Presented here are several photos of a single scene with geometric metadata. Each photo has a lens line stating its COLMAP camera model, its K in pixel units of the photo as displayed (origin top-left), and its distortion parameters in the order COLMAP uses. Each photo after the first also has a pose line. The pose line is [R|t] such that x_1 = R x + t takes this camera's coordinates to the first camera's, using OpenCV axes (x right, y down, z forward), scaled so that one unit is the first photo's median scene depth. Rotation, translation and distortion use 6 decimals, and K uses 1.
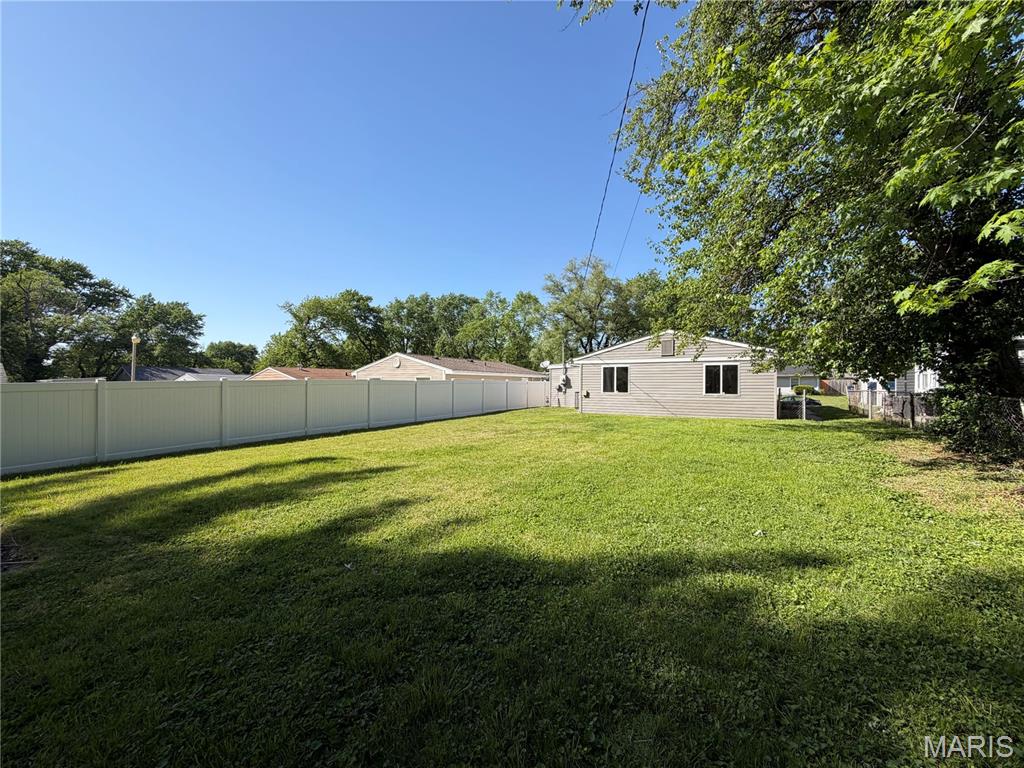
lens RADIAL K [[407.6, 0, 511.6], [0, 407.6, 384.3], [0, 0, 1]] dist [-0.001829, 0.000335]
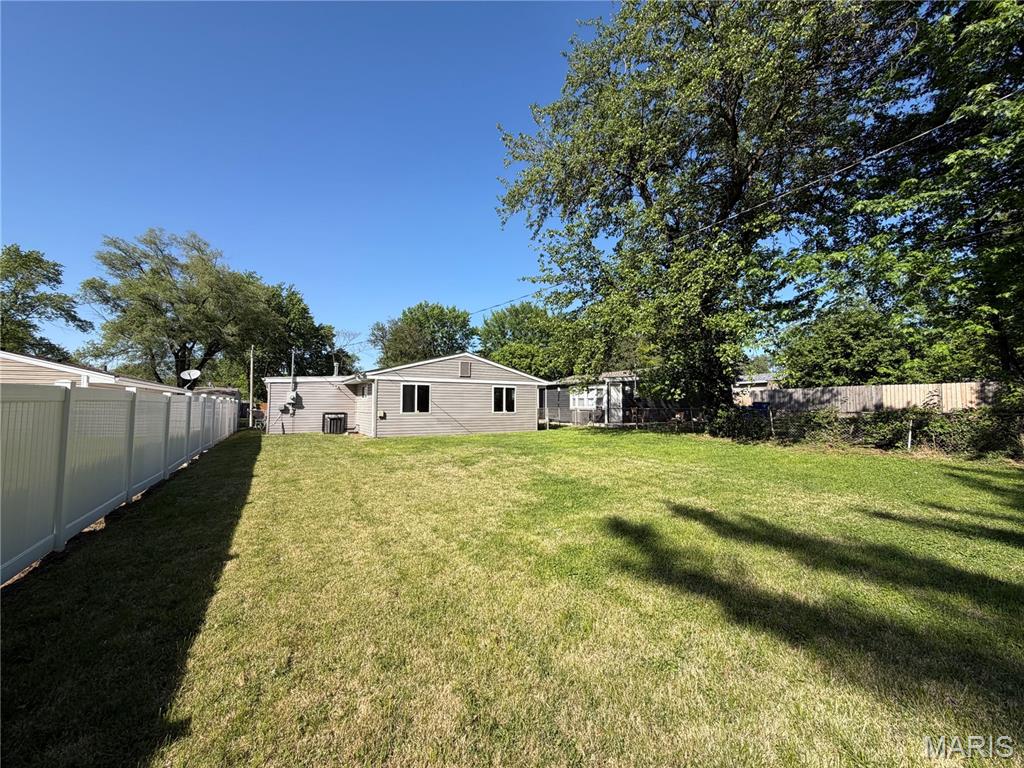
lens RADIAL K [[407.6, 0, 512.5], [0, 407.6, 379.8], [0, 0, 1]] dist [-0.001829, 0.000335]
pose [[0.499421, 0.047618, 0.865050, -0.447790], [0.000988, 0.998456, -0.055531, -0.003278], [-0.866359, 0.028588, 0.498603, 0.337114]]
